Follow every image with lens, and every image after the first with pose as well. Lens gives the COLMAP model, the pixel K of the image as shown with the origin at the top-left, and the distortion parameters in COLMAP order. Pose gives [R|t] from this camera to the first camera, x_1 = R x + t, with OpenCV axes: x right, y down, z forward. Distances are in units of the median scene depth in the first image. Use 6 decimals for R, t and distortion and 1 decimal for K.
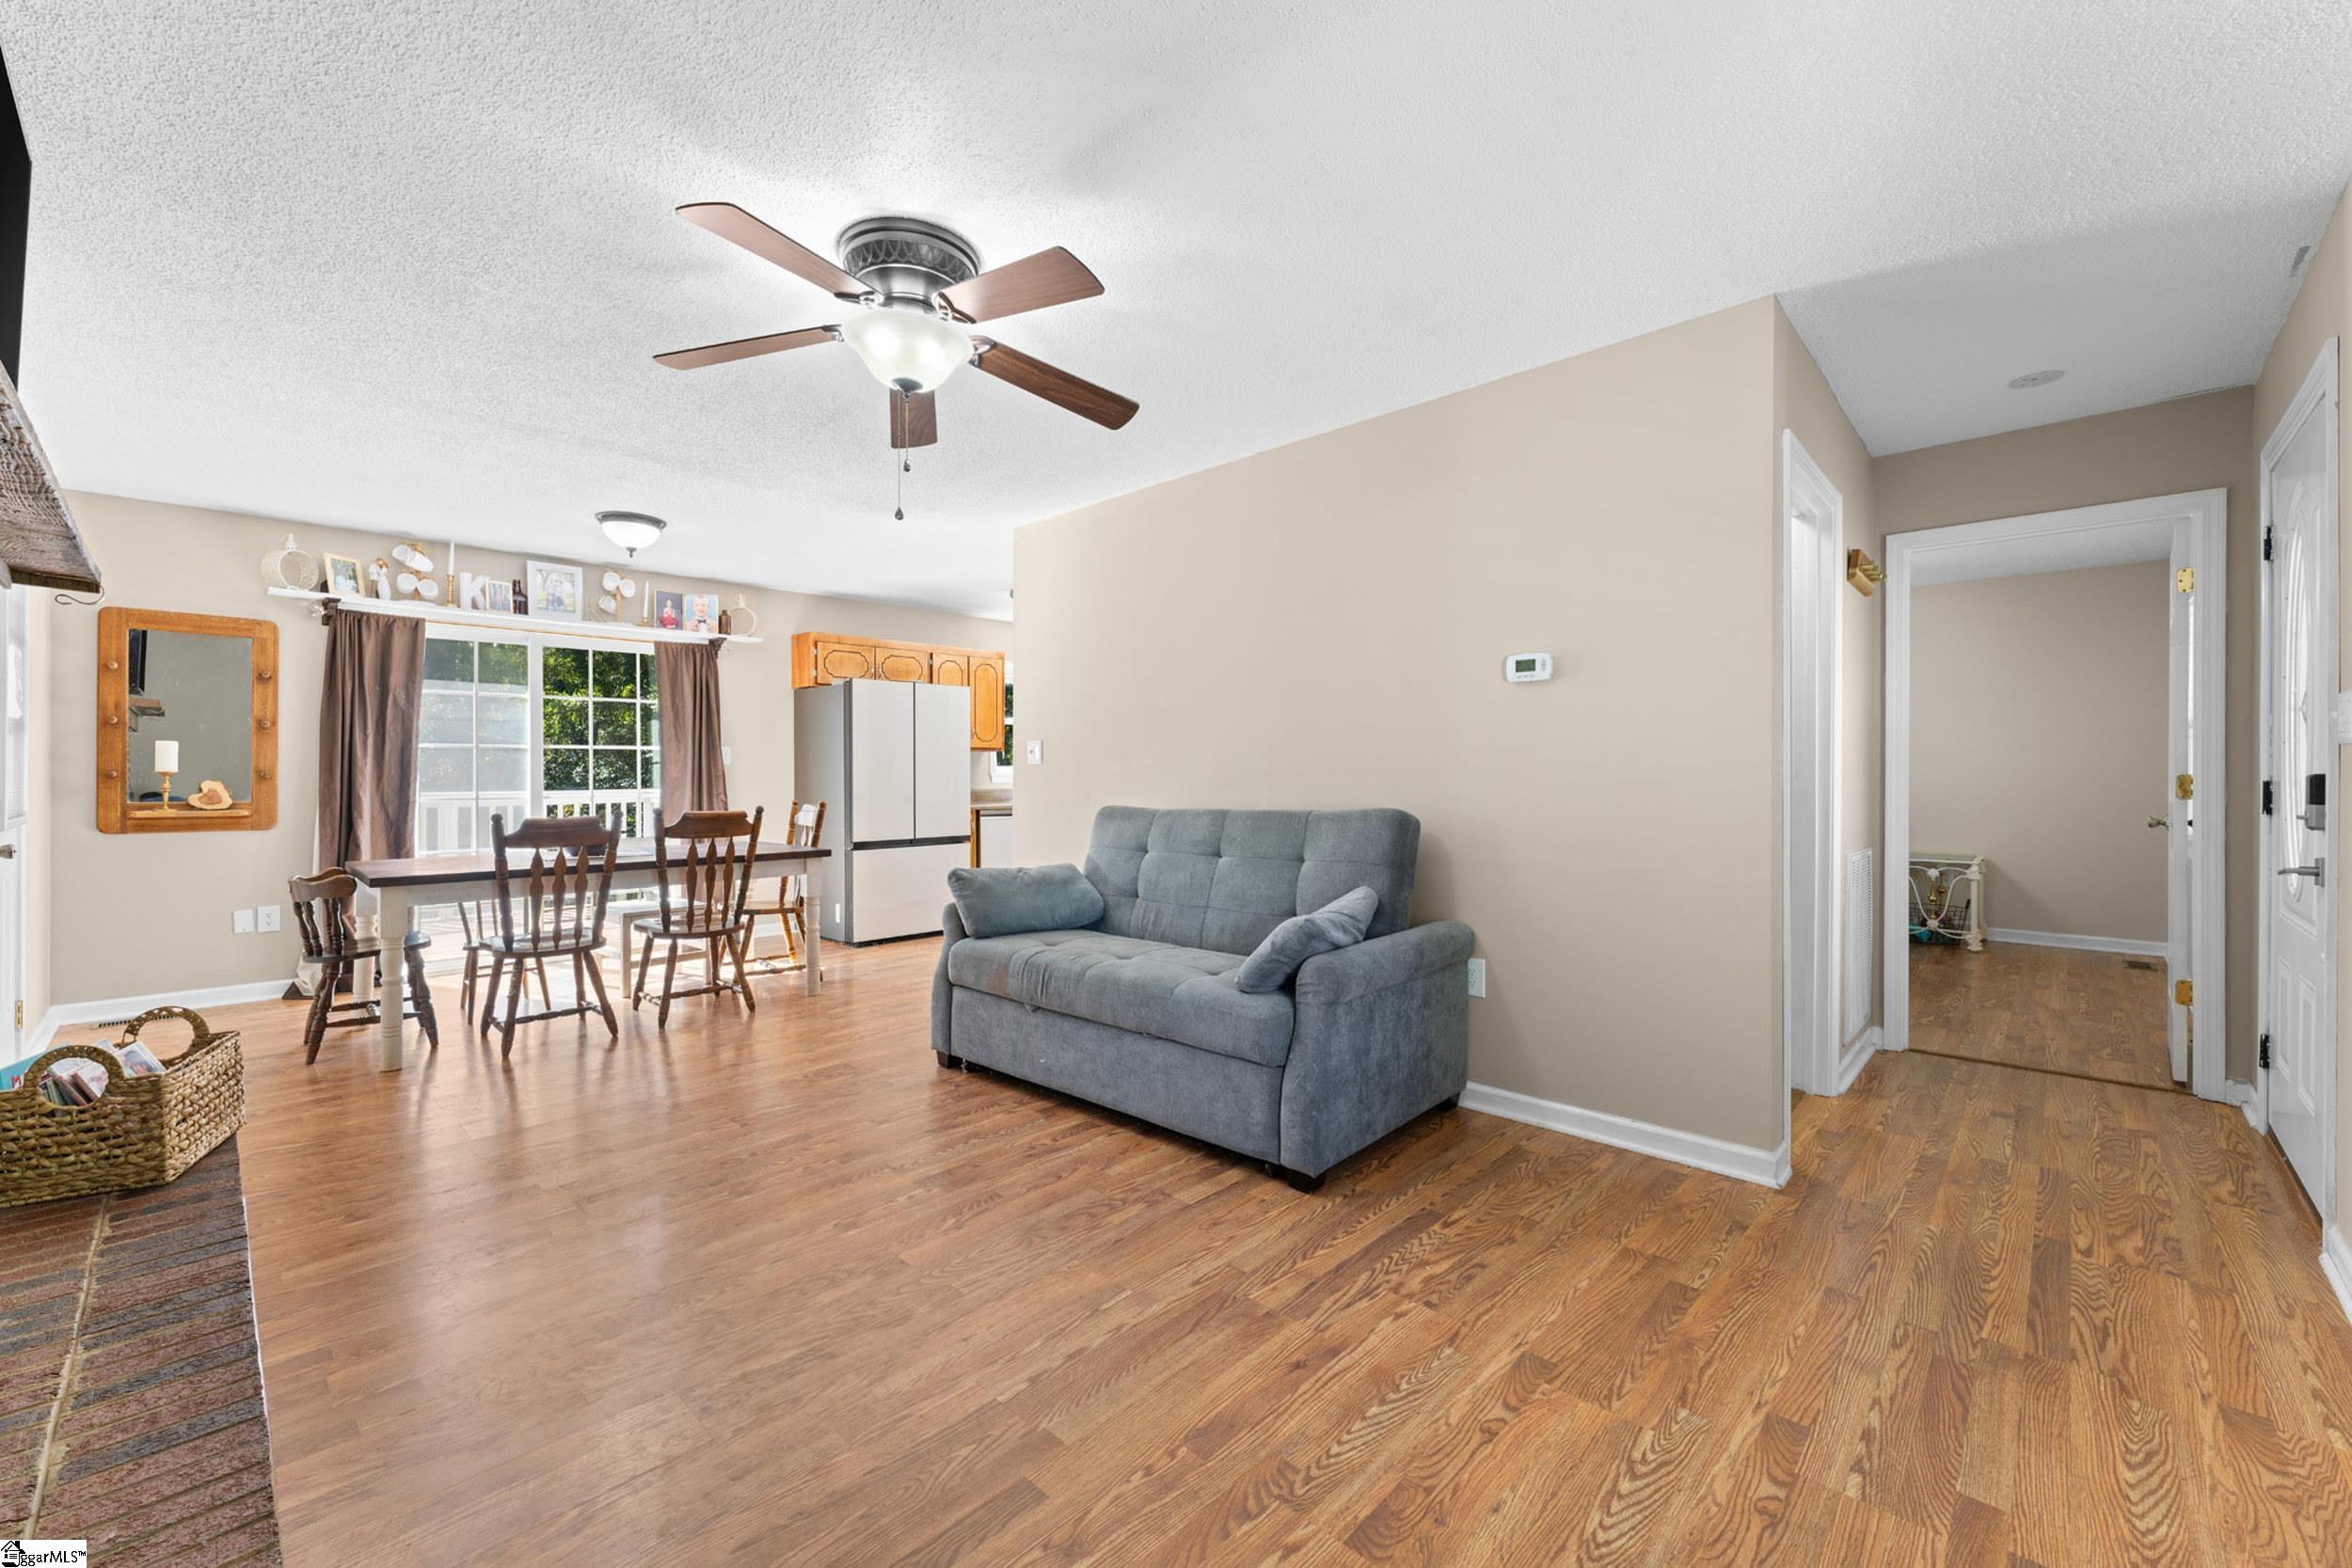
lens RADIAL K [[943.6, 0, 1170.9], [0, 943.6, 776.2], [0, 0, 1]] dist [-0.002685, 0.000242]
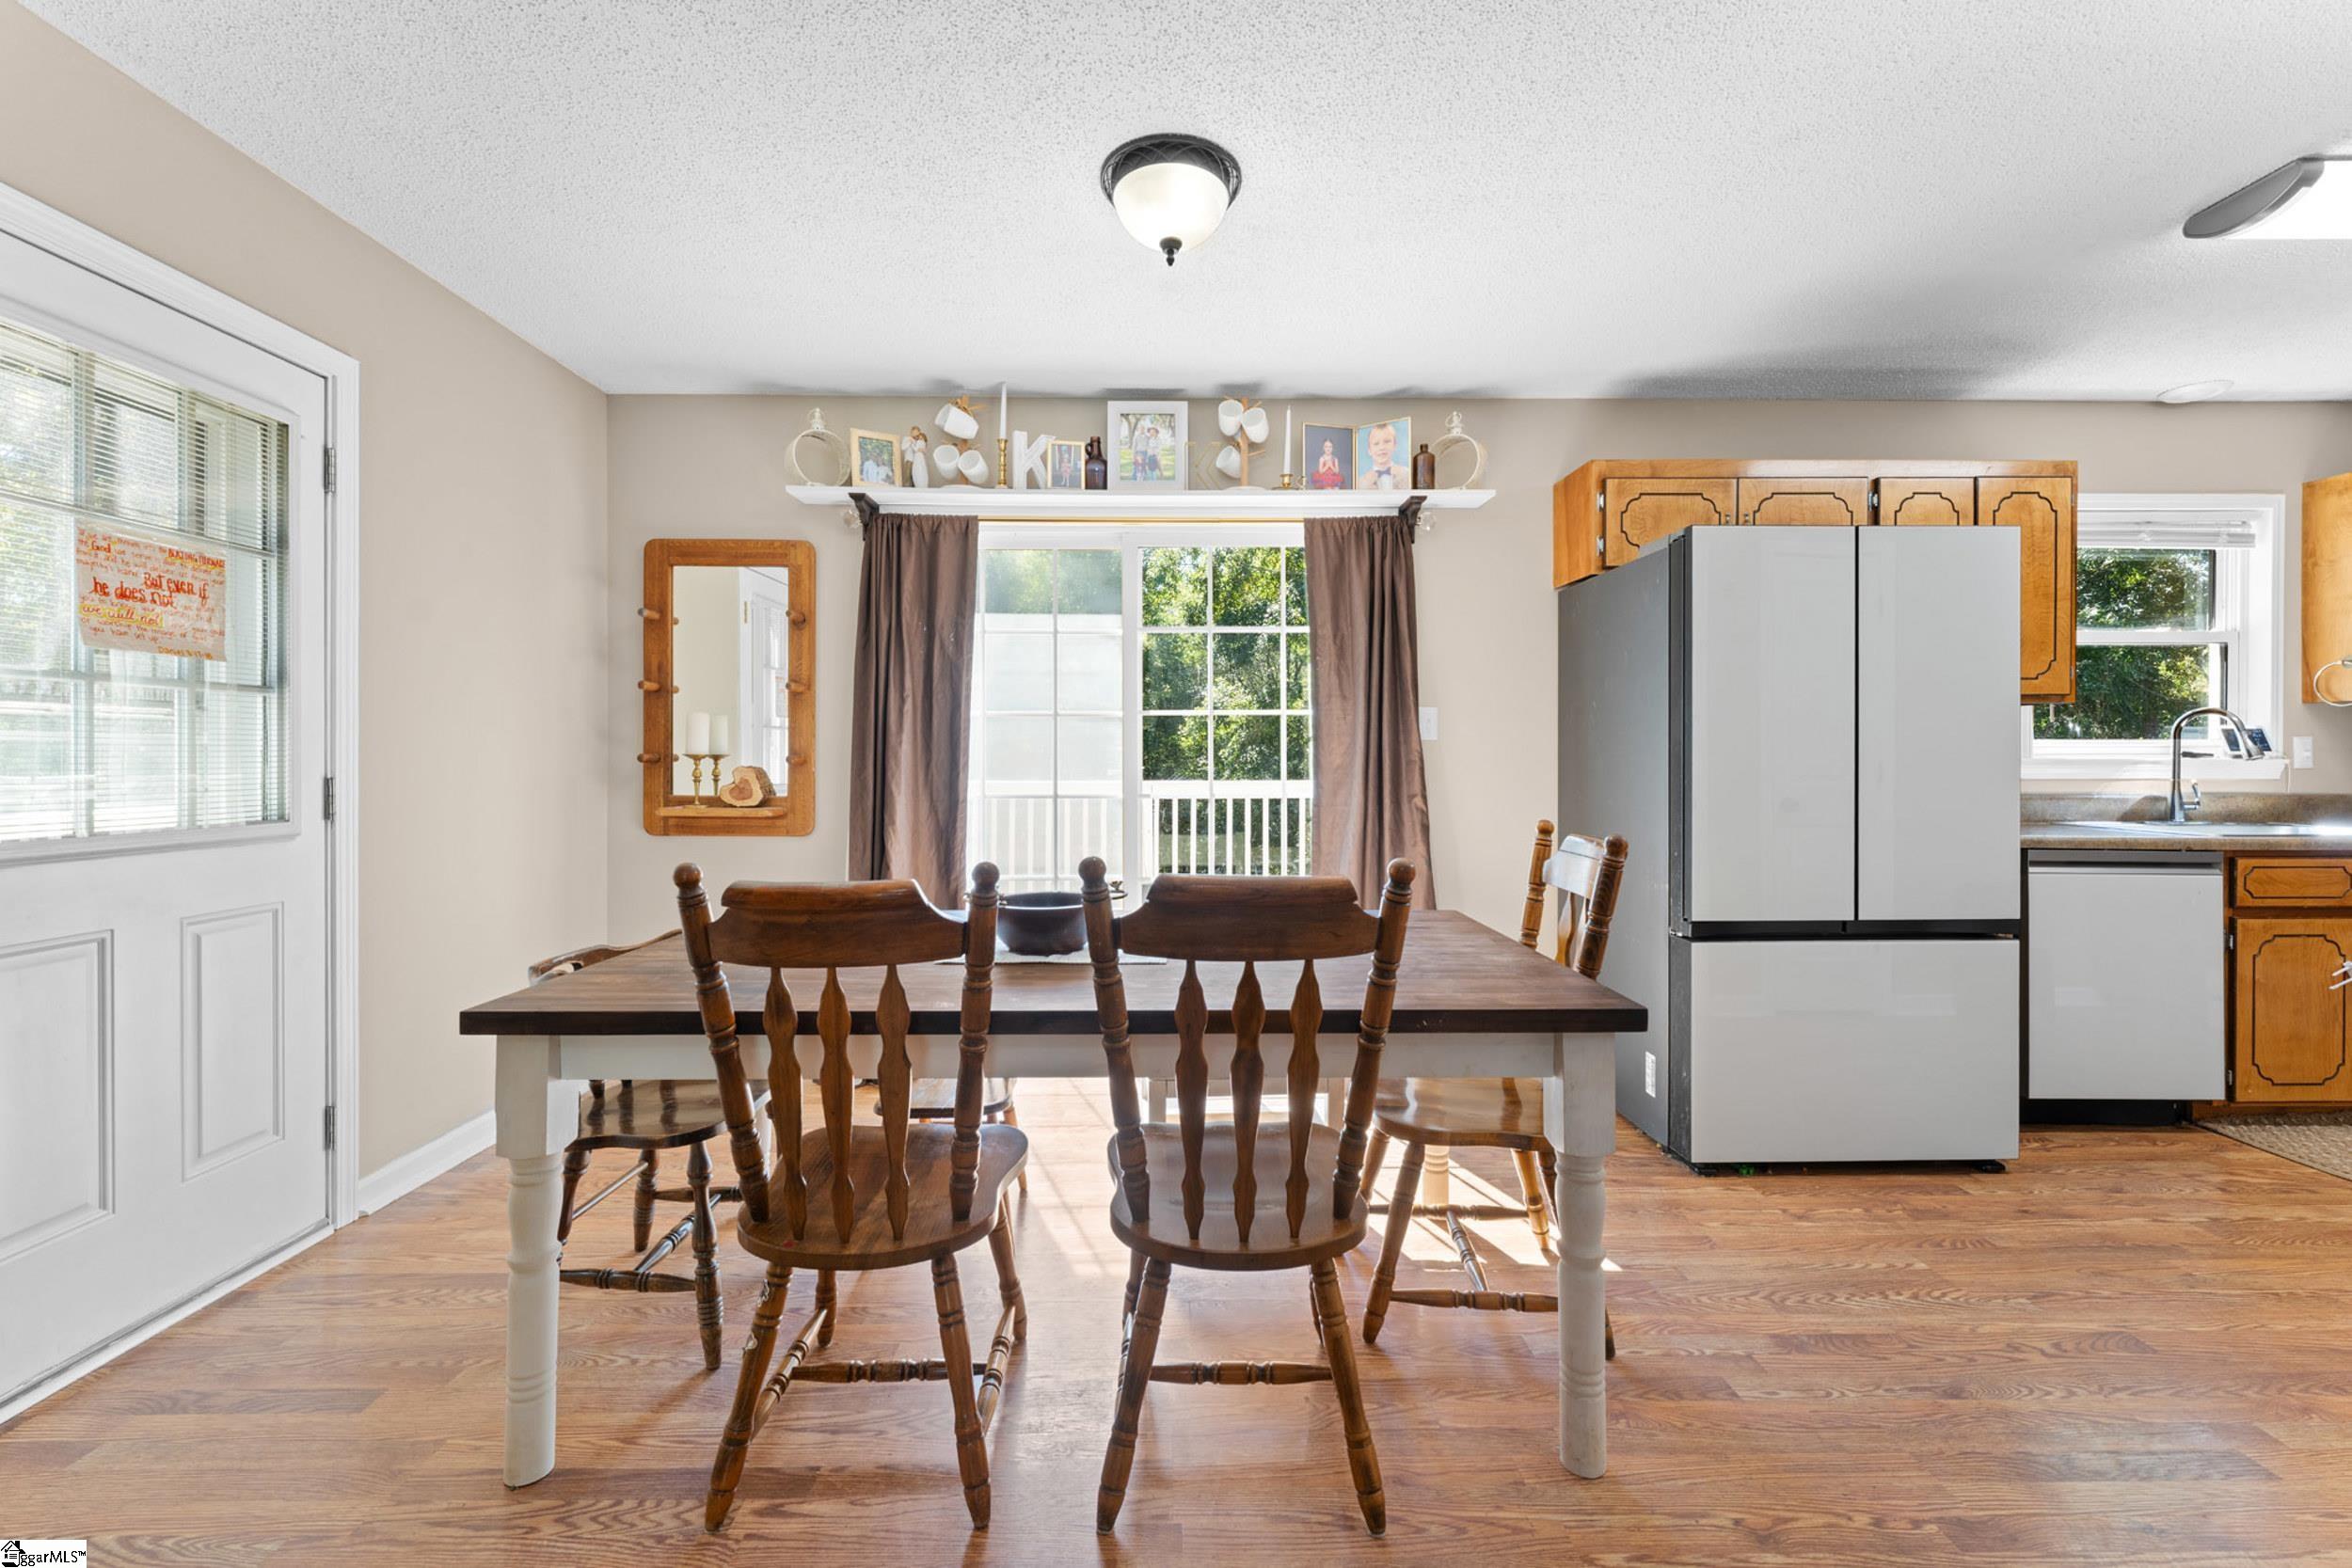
lens RADIAL K [[943.6, 0, 1175.8], [0, 943.6, 766.6], [0, 0, 1]] dist [-0.002685, 0.000242]
pose [[0.702875, 0.004245, -0.711300, -0.260055], [-0.001231, 0.999988, 0.004751, 0.000840], [0.711312, -0.002464, 0.702872, 0.705603]]
